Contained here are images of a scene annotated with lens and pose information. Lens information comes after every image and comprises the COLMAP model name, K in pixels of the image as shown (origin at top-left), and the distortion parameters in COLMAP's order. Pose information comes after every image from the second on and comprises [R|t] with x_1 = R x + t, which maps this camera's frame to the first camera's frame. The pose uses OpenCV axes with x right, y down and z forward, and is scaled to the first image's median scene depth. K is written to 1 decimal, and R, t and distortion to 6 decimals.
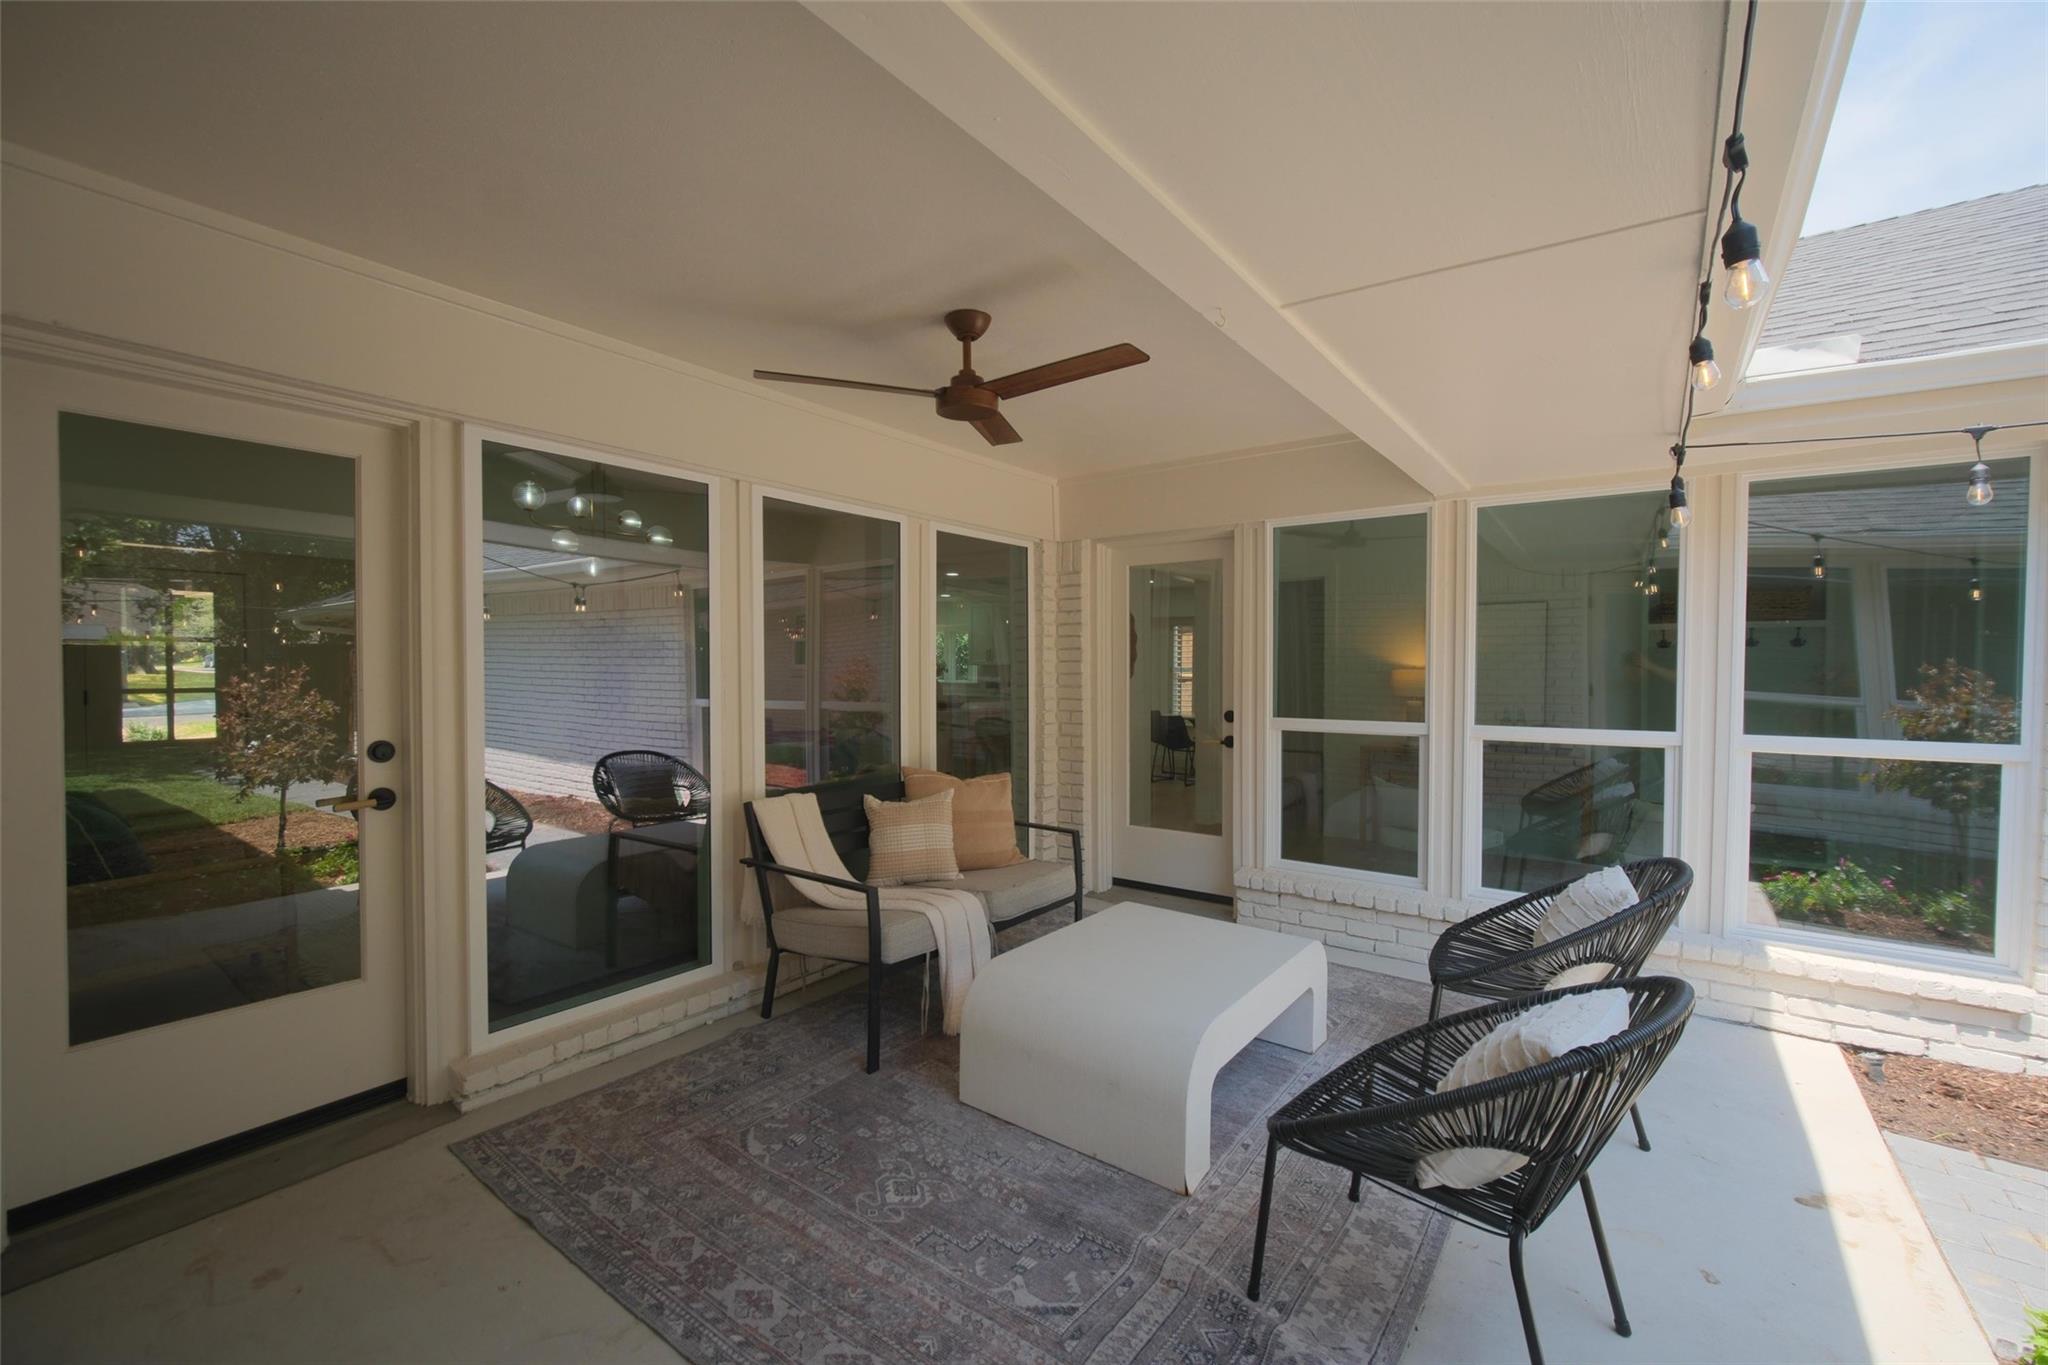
lens RADIAL K [[855.4, 0, 1011.0], [0, 855.4, 678.9], [0, 0, 1]] dist [-0.000905, -0.000010]
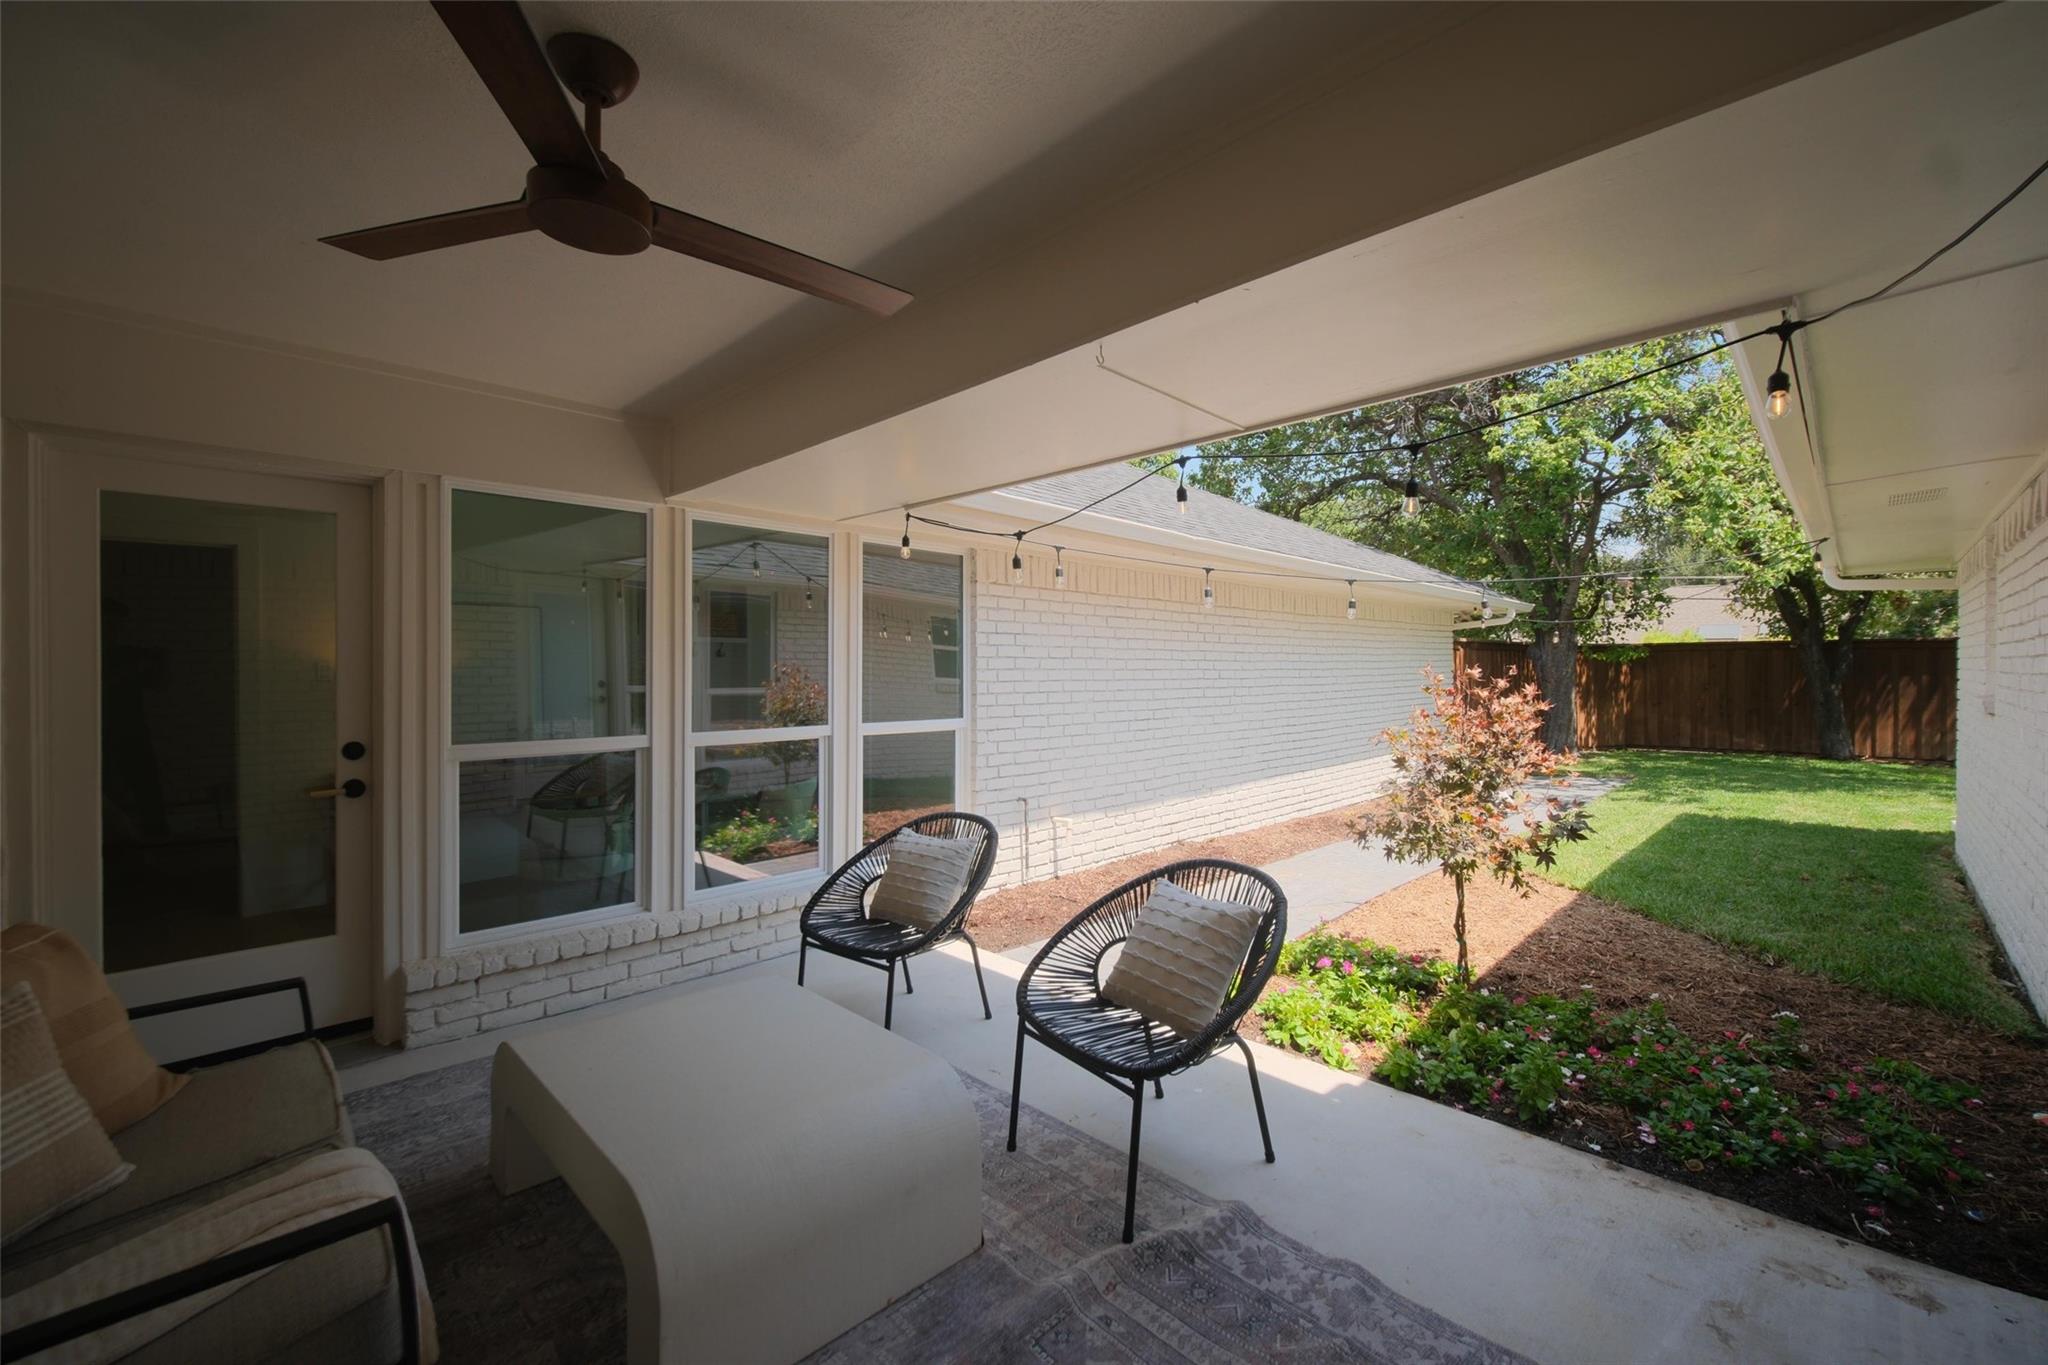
lens RADIAL K [[855.4, 0, 1011.0], [0, 855.4, 678.9], [0, 0, 1]] dist [-0.000905, -0.000010]
pose [[0.156584, -0.004111, 0.987656, -0.355116], [0.026321, 0.999654, -0.000012, 0.000086], [-0.987314, 0.025998, 0.156638, 0.413804]]
